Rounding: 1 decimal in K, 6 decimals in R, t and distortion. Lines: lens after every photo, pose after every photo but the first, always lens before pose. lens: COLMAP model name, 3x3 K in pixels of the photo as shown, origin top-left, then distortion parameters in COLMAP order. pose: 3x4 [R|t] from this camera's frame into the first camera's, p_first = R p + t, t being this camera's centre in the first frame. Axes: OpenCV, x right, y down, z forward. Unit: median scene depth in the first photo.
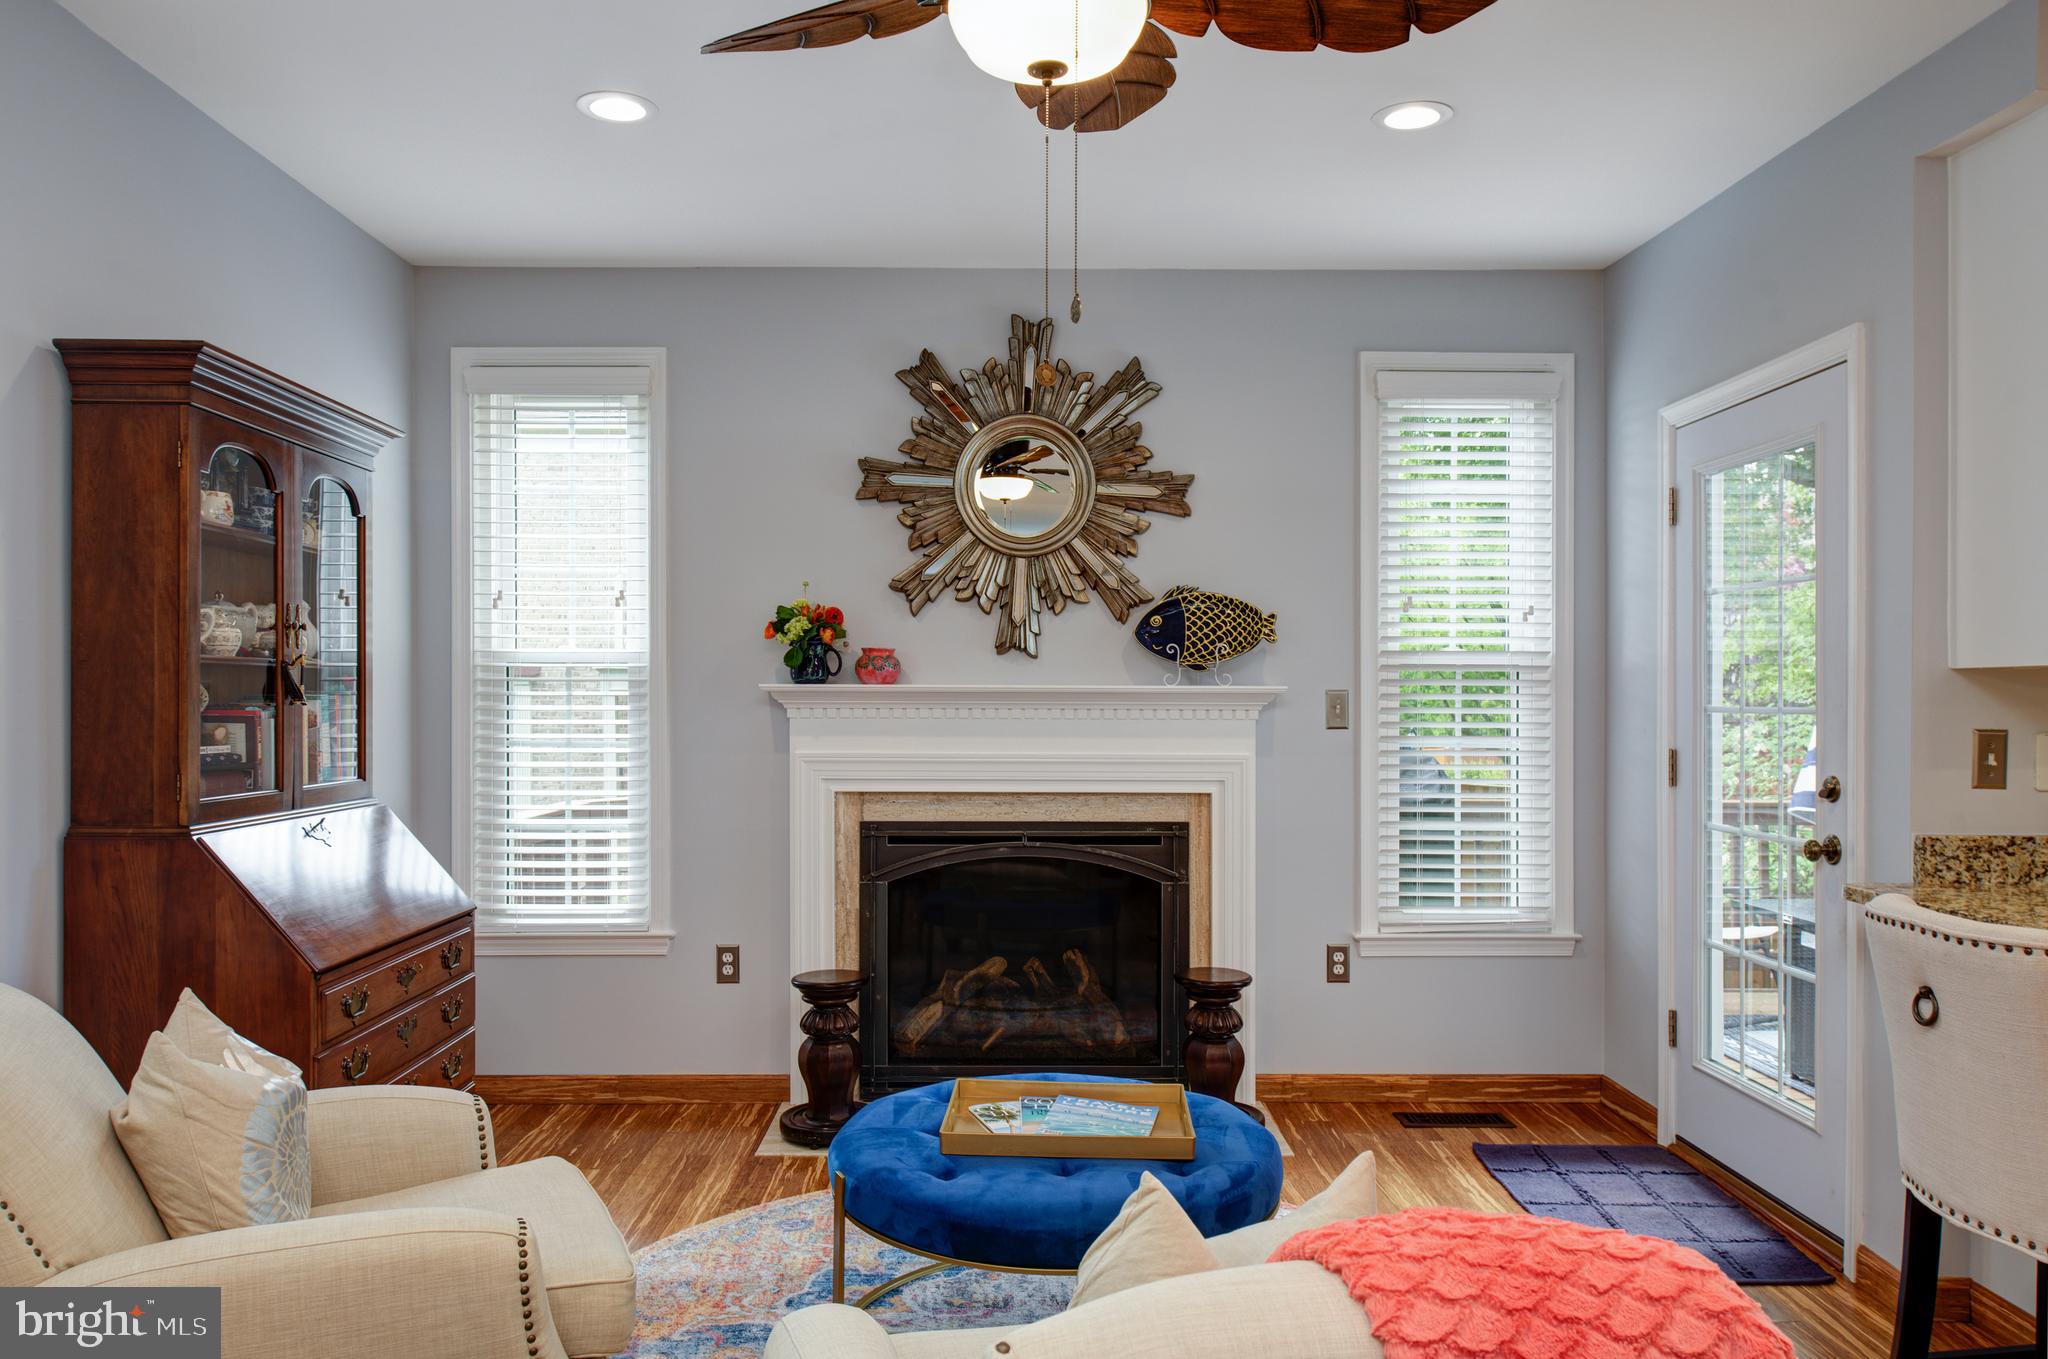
lens RADIAL K [[1426.5, 0, 1019.4], [0, 1426.5, 707.1], [0, 0, 1]] dist [0.007382, 0.000484]
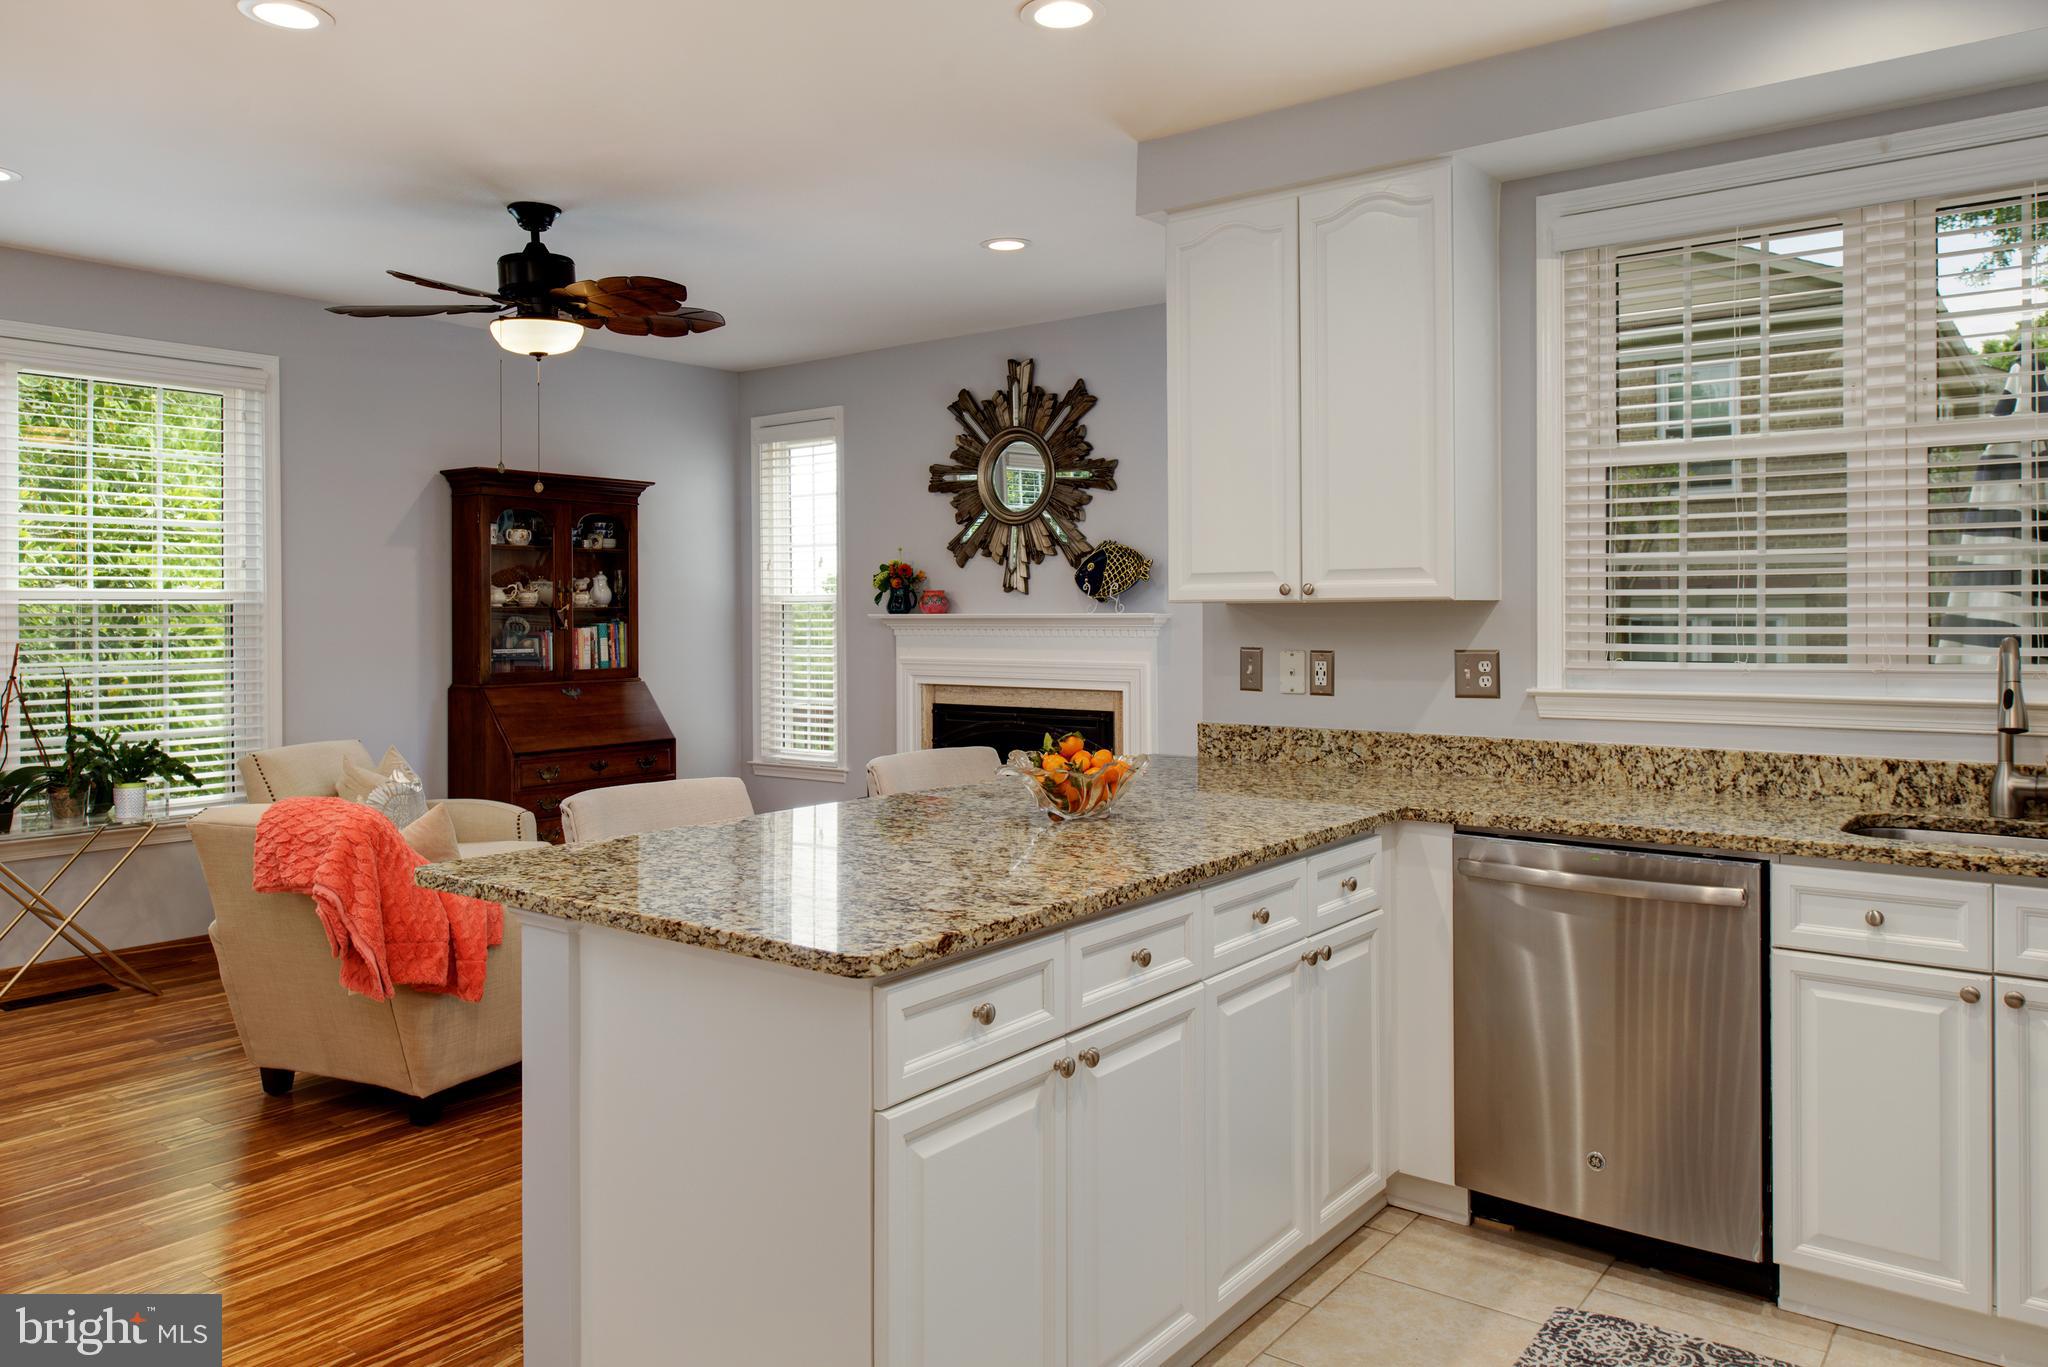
lens RADIAL K [[1416.9, 0, 1030.8], [0, 1416.9, 617.5], [0, 0, 1]] dist [0.006208, 0.000334]
pose [[0.788904, -0.005508, -0.614491, 0.899602], [0.004150, 0.999985, -0.003636, -0.005679], [0.614502, 0.000318, 0.788915, -0.128707]]
